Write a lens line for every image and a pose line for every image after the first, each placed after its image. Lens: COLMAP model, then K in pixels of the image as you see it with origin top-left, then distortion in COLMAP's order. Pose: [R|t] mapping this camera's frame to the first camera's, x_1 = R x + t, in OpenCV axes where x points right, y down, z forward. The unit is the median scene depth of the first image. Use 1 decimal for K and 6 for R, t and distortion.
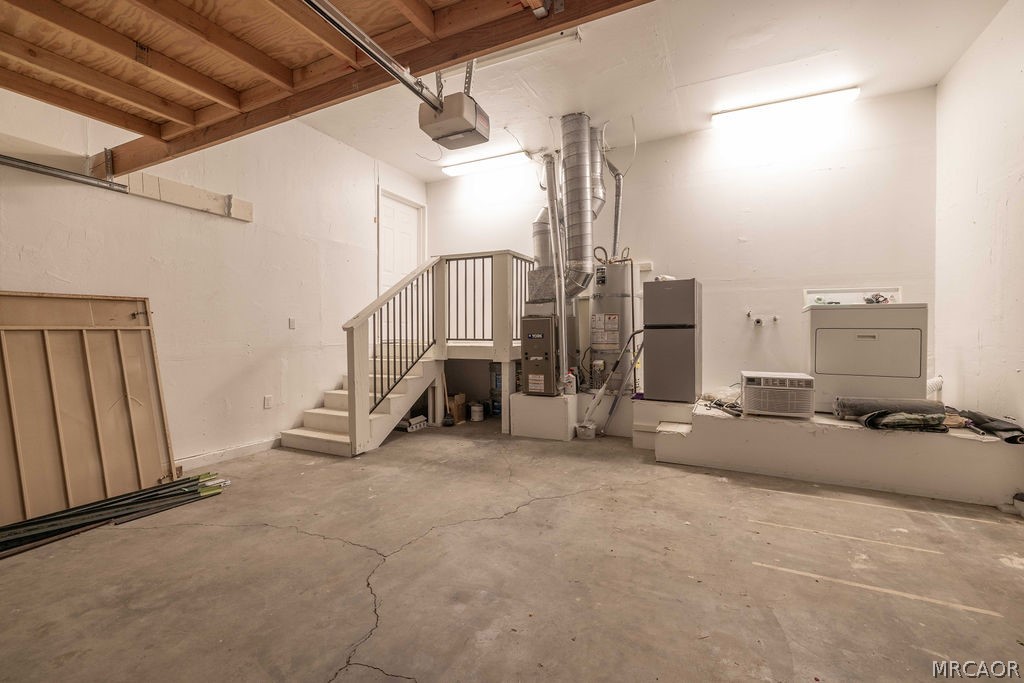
lens RADIAL K [[432.1, 0, 507.8], [0, 432.1, 338.1], [0, 0, 1]] dist [0.002585, -0.000271]
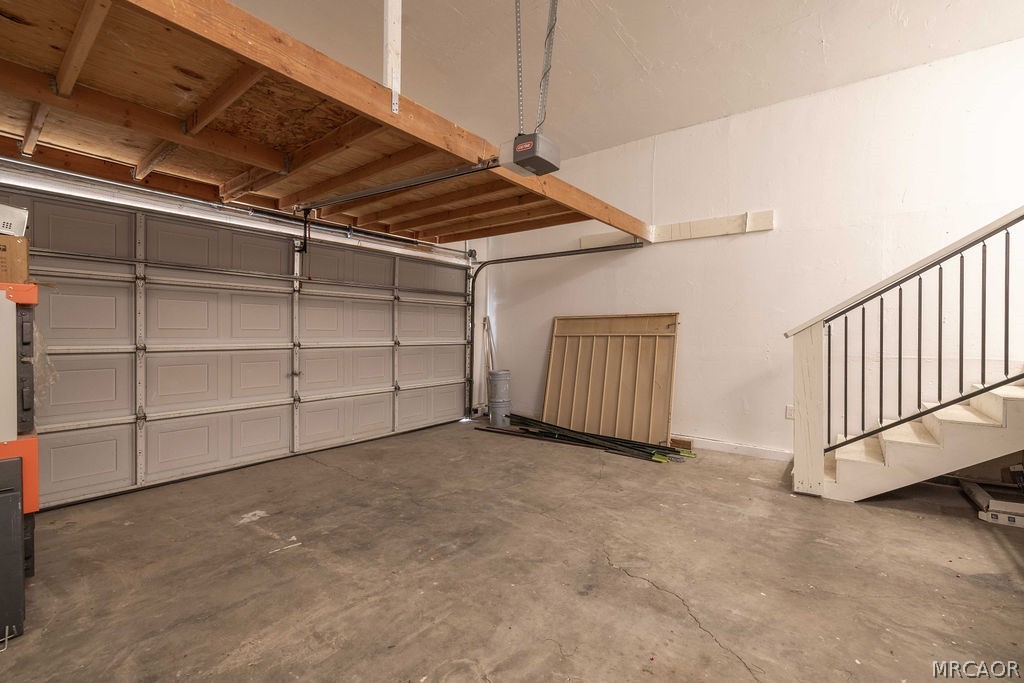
lens RADIAL K [[432.1, 0, 505.9], [0, 432.1, 336.5], [0, 0, 1]] dist [0.002585, -0.000271]
pose [[-0.187800, 0.005491, -0.982192, 0.673142], [-0.018922, 0.999779, 0.009207, -0.019813], [0.982025, 0.020314, -0.187655, 0.766710]]
